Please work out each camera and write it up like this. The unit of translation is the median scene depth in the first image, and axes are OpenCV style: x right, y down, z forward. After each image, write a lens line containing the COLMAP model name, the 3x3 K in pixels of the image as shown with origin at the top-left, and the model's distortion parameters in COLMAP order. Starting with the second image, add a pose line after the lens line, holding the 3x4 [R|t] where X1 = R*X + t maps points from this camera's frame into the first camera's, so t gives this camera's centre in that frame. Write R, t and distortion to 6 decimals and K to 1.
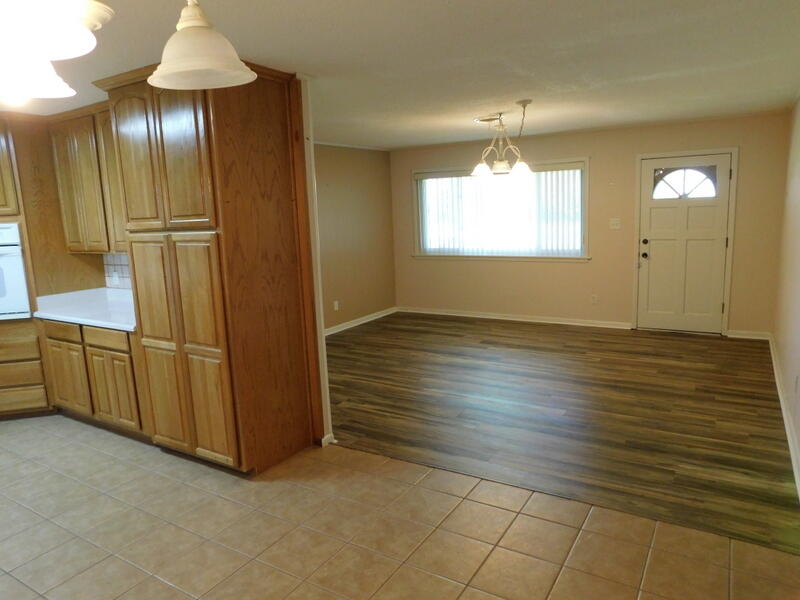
lens RADIAL K [[548.8, 0, 400.0], [0, 548.8, 300.0], [0, 0, 1]] dist [-0.074378, 0.060592]
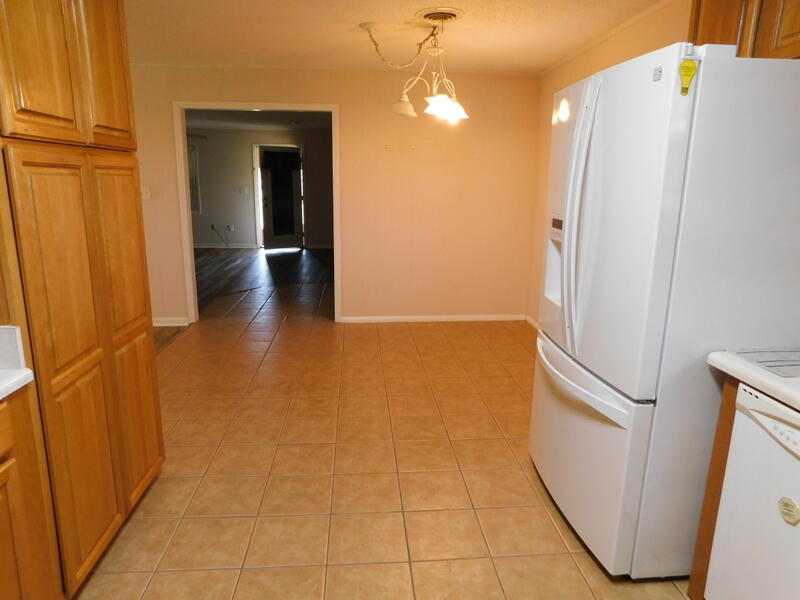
lens RADIAL K [[527.5, 0, 400.0], [0, 527.5, 300.0], [0, 0, 1]] dist [-0.064101, 0.051674]
pose [[-0.595787, -0.148484, 0.789298, -1.160104], [0.144668, 0.946846, 0.287322, -0.091293], [-0.790006, 0.285369, -0.542637, 1.158574]]
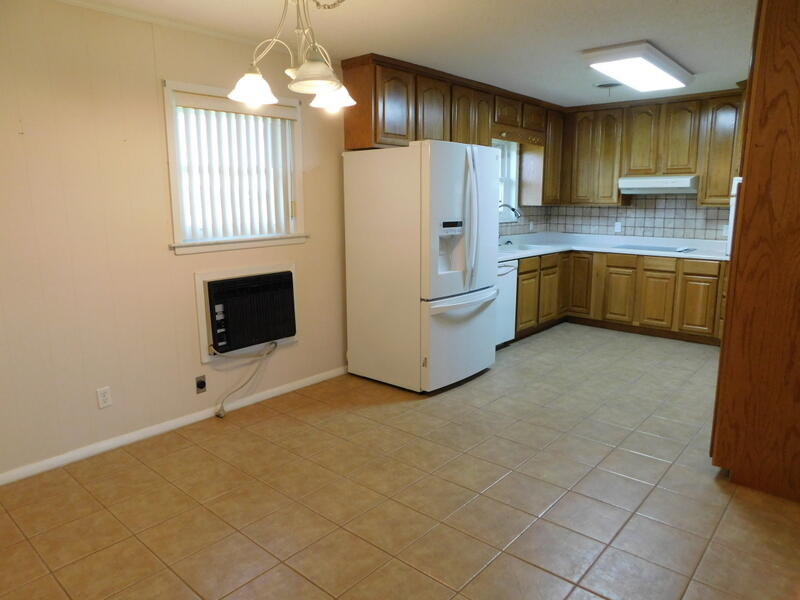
lens RADIAL K [[548.8, 0, 400.0], [0, 548.8, 300.0], [0, 0, 1]] dist [-0.074378, 0.060592]
pose [[-0.163108, 0.220107, -0.961743, 0.602758], [-0.151791, 0.957593, 0.244900, -0.073444], [0.974862, 0.185929, -0.122780, 0.618022]]
